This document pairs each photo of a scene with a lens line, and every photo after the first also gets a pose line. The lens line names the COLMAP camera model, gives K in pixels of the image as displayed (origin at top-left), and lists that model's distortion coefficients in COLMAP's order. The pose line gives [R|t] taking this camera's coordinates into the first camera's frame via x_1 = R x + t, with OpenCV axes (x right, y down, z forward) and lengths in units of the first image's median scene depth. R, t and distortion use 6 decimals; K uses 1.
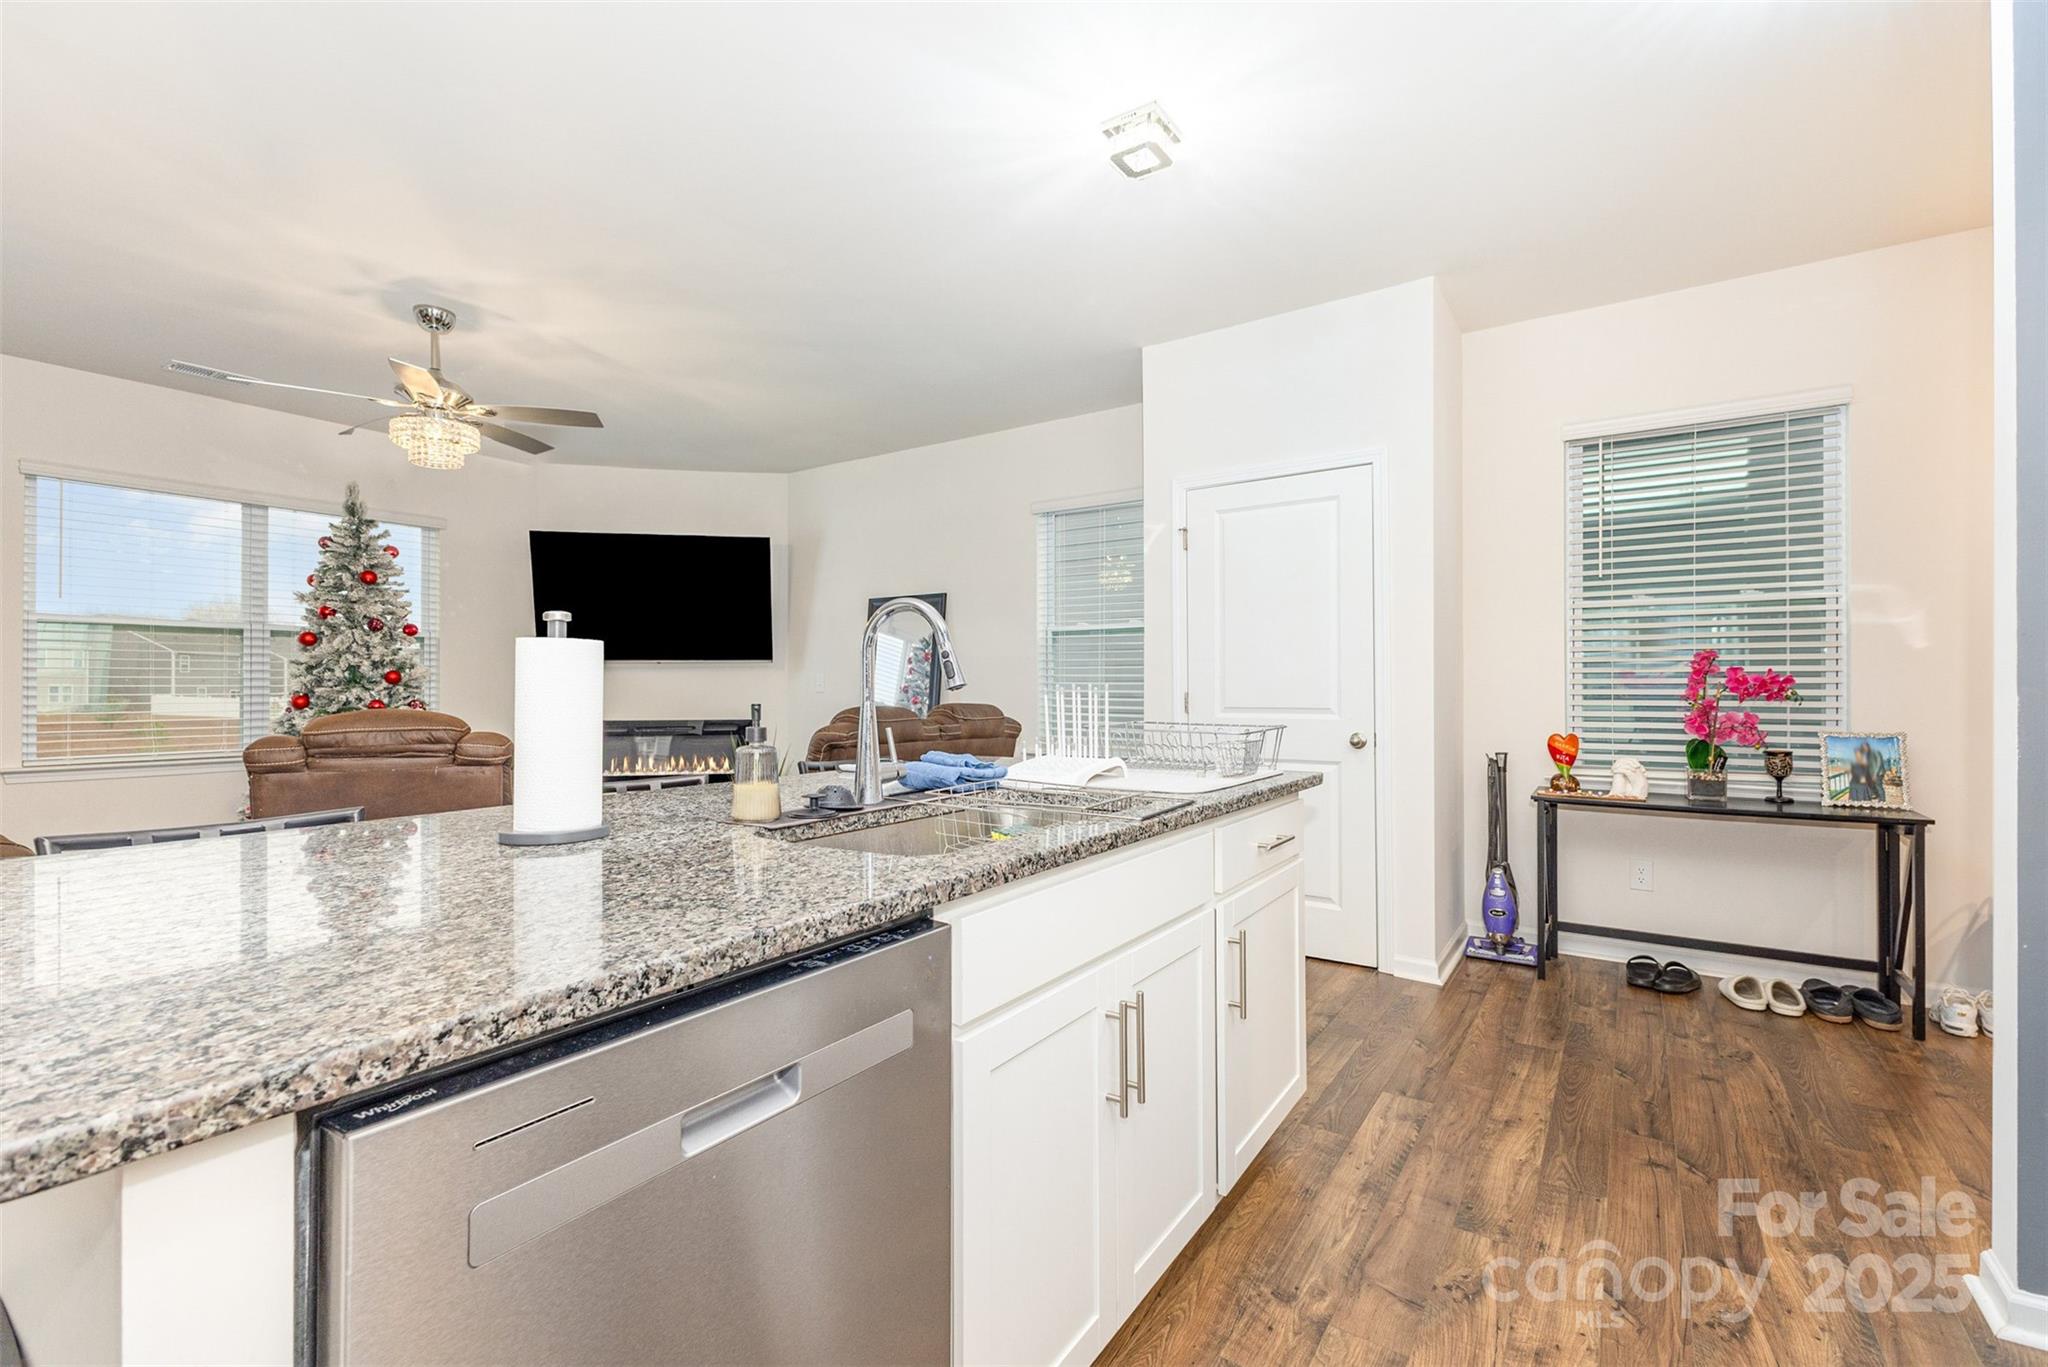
lens RADIAL K [[881.1, 0, 1029.2], [0, 881.1, 682.2], [0, 0, 1]] dist [0.002723, 0.000072]
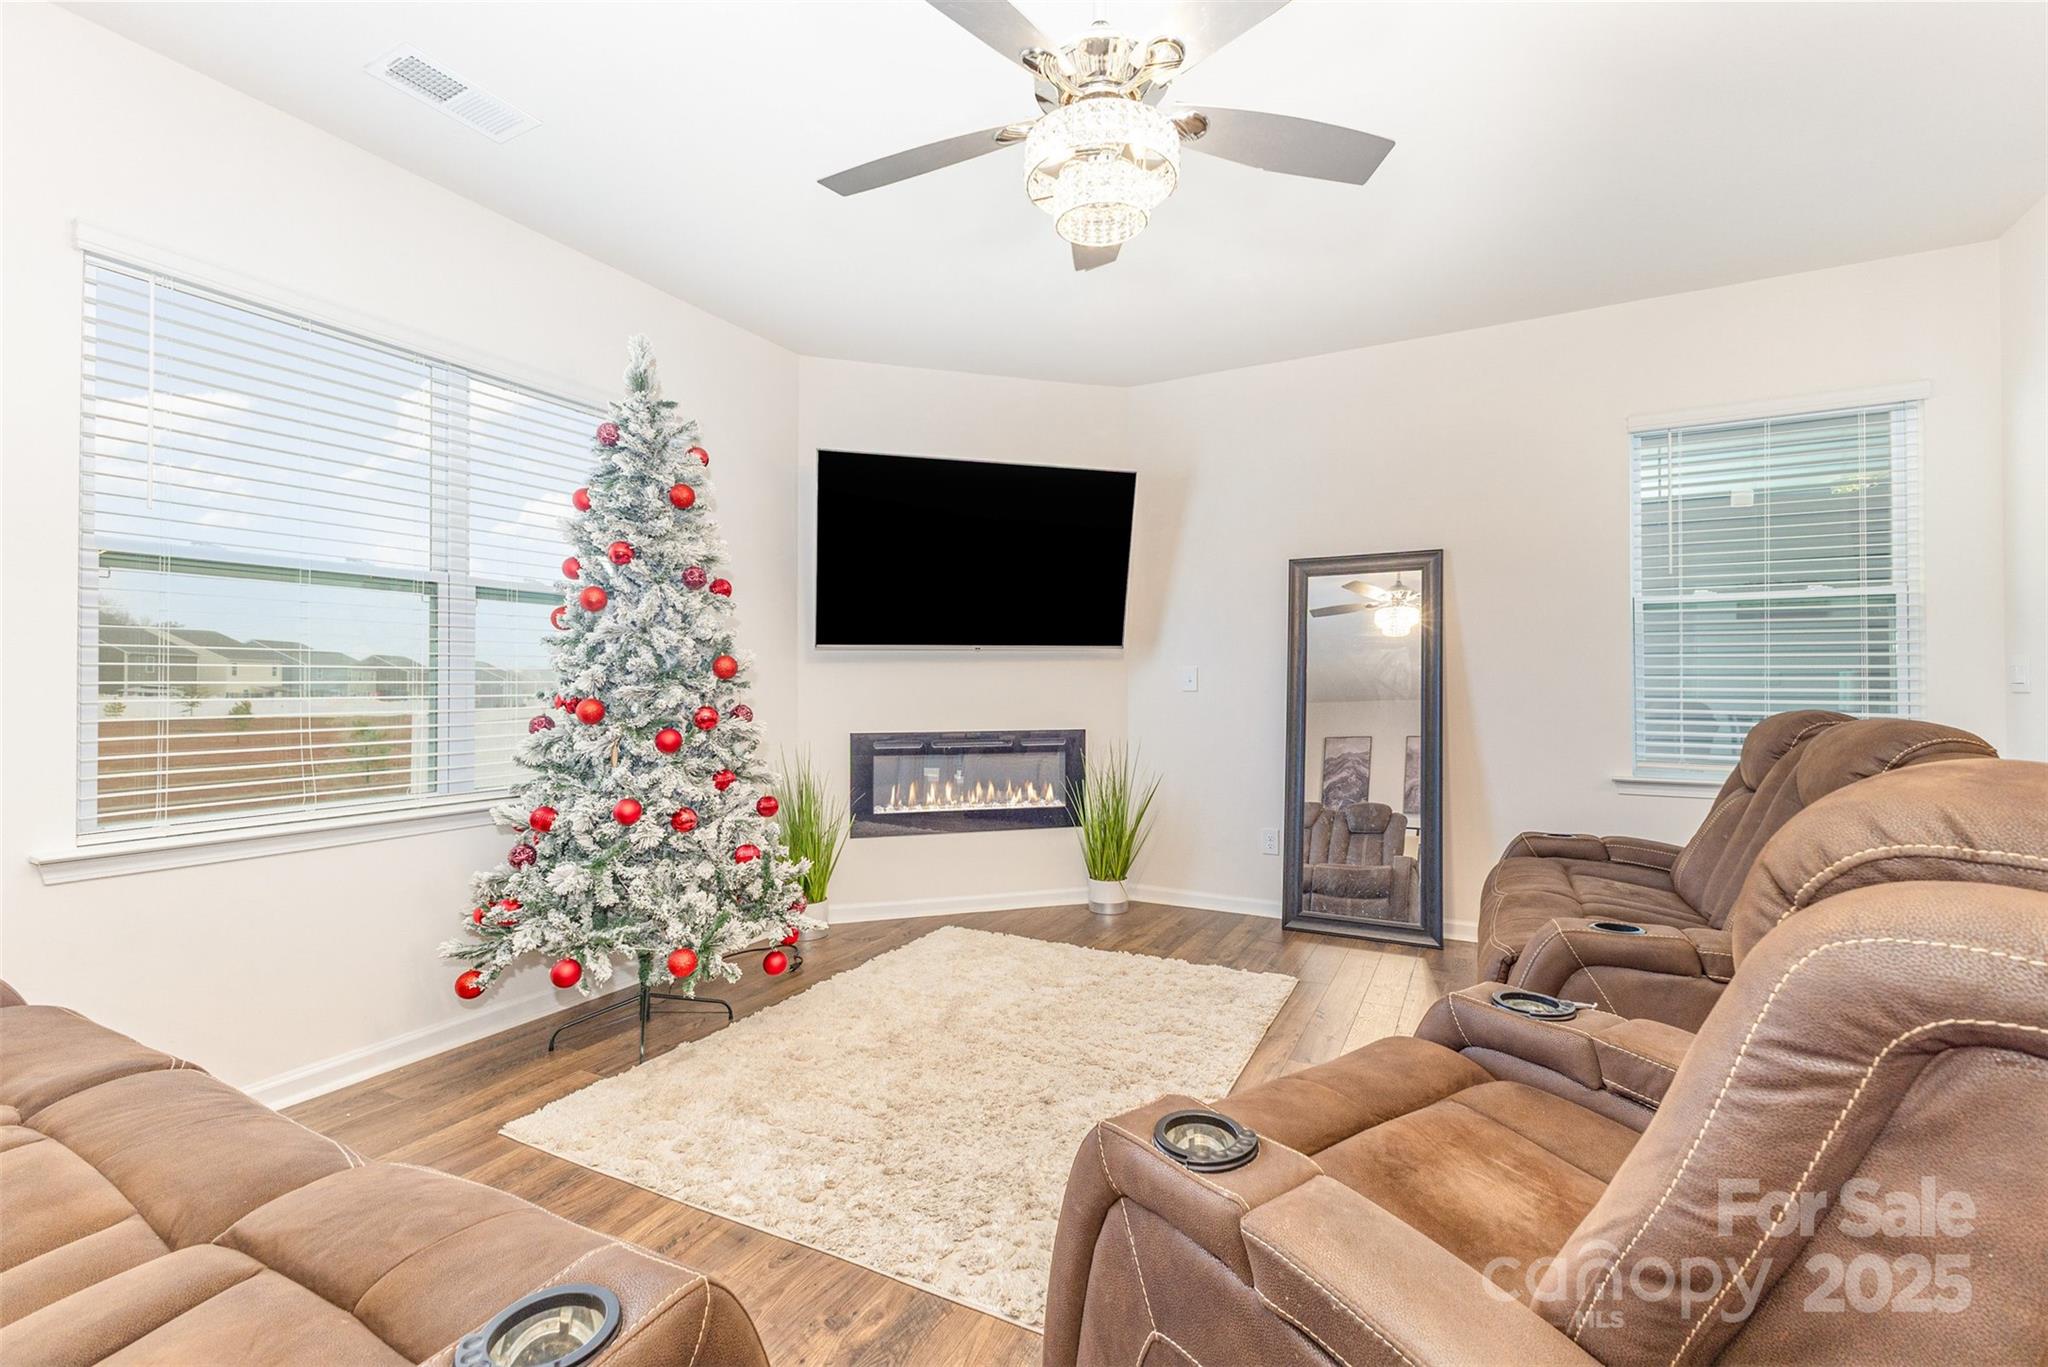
lens RADIAL K [[864.8, 0, 1026.1], [0, 864.8, 673.4], [0, 0, 1]] dist [0.001407, 0.026560]
pose [[0.995296, 0.002414, 0.096848, -0.156250], [-0.001553, 0.999959, -0.008971, 0.000925], [-0.096866, 0.008779, 0.995259, 0.110284]]
